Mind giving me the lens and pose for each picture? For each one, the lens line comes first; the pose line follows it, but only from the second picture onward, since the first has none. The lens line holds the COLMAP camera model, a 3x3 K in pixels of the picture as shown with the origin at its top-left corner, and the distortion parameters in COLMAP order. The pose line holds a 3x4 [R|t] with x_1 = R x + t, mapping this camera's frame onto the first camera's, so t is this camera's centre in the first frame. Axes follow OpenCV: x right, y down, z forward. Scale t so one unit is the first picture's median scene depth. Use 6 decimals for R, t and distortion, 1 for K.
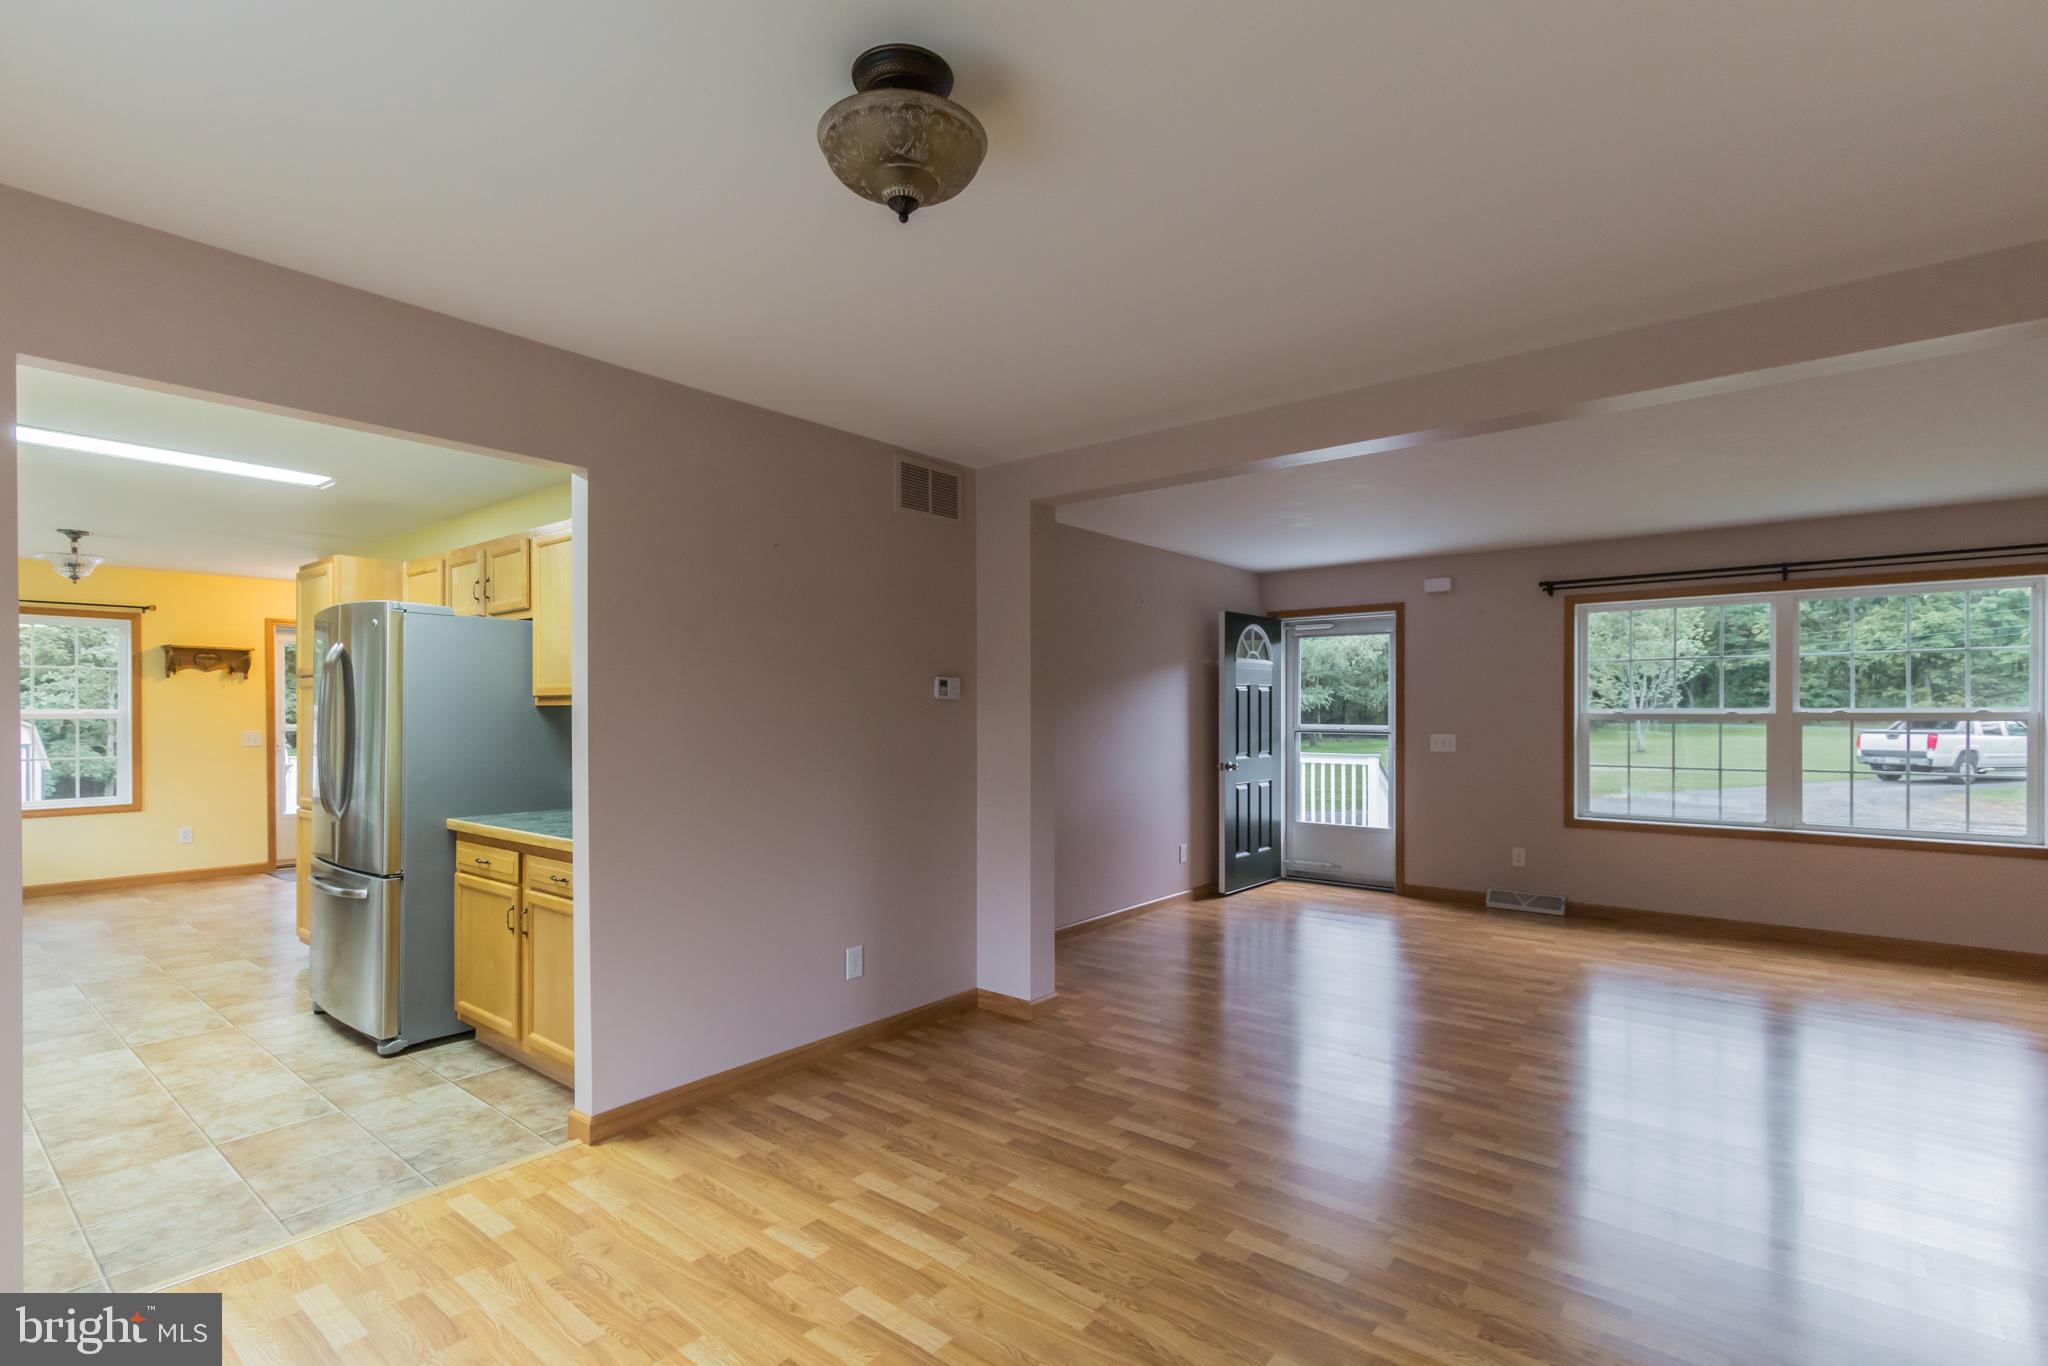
lens RADIAL K [[958.1, 0, 1019.5], [0, 958.1, 711.2], [0, 0, 1]] dist [0.002064, -0.000123]
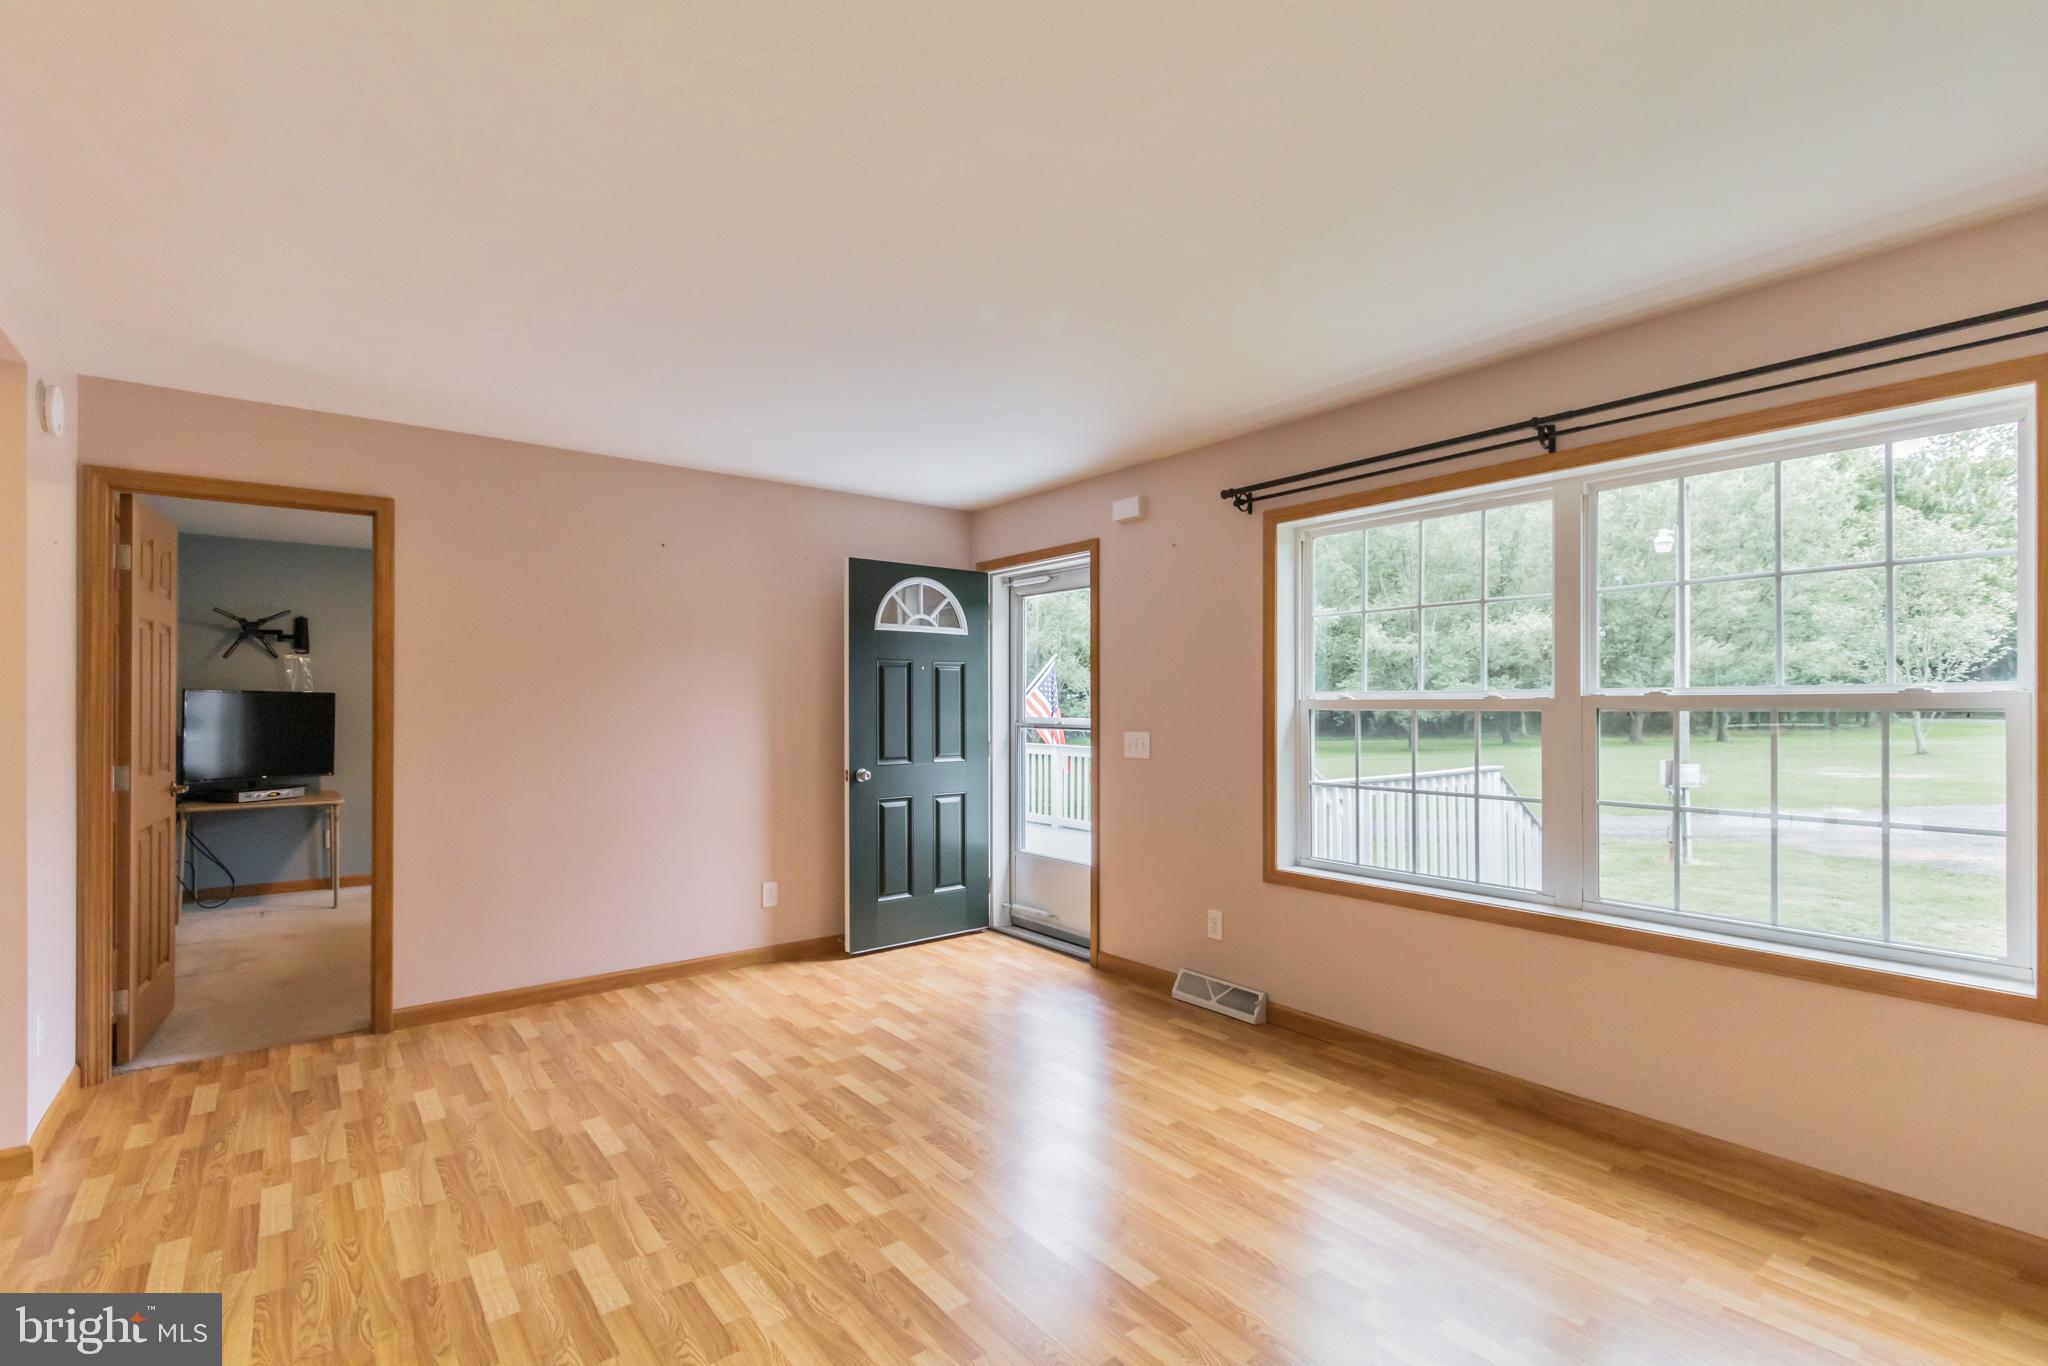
lens RADIAL K [[958.1, 0, 1019.0], [0, 958.1, 703.2], [0, 0, 1]] dist [0.002064, -0.000123]
pose [[0.978483, -0.001365, -0.206324, 0.545242], [0.000901, 0.999997, -0.002339, 0.006202], [0.206326, 0.002103, 0.978481, 0.359737]]
